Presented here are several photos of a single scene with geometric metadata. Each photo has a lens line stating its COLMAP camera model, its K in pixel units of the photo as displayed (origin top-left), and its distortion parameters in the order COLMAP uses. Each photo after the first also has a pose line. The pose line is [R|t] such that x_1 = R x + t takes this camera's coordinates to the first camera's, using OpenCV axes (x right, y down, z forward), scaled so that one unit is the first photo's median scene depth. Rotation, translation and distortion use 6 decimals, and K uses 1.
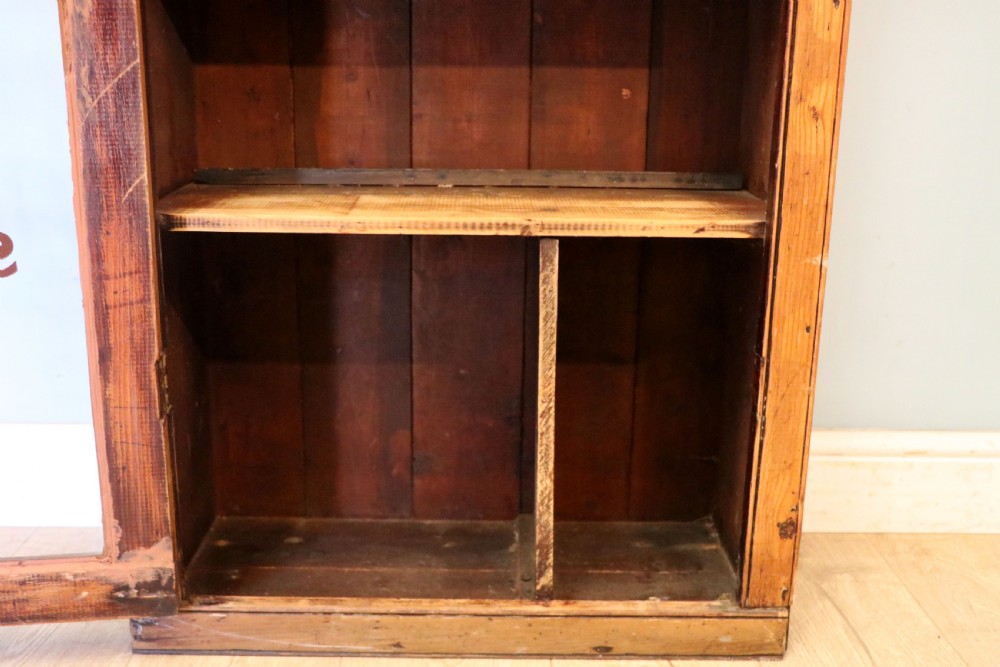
lens RADIAL K [[1186.8, 0, 510.2], [0, 1186.8, 384.4], [0, 0, 1]] dist [-0.060562, 0.000000]
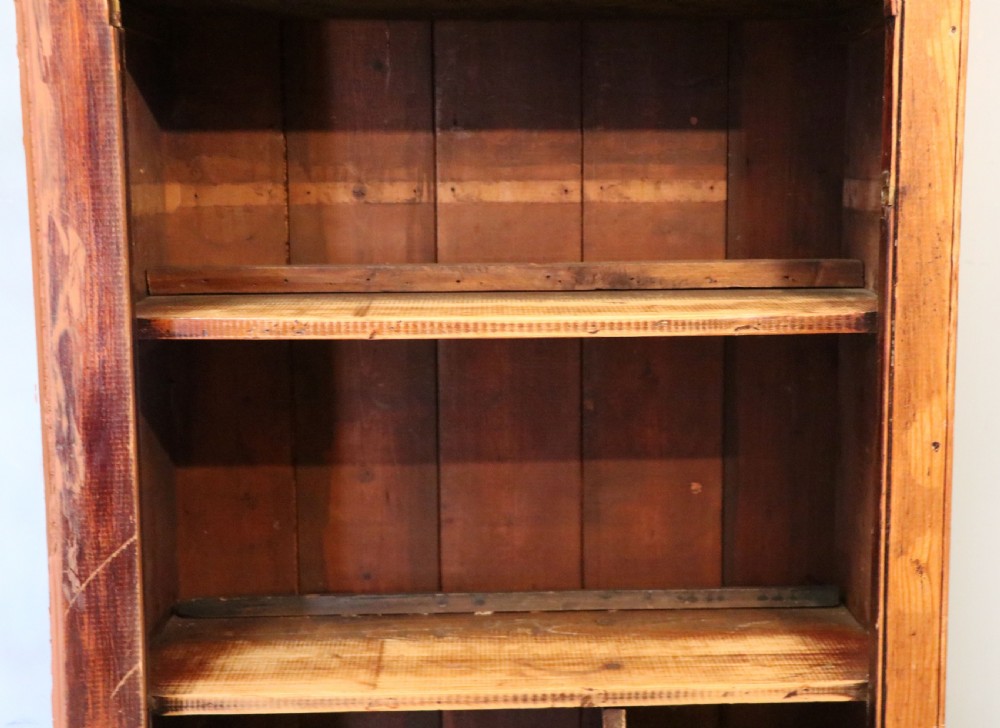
lens RADIAL K [[1696.1, 0, 555.3], [0, 1696.1, 381.4], [0, 0, 1]] dist [0.111476, 0.000000]
pose [[0.999540, -0.023814, 0.018781, -0.025090], [0.026165, 0.990241, -0.136889, -0.178677], [-0.015337, 0.137317, 0.990408, -0.227097]]
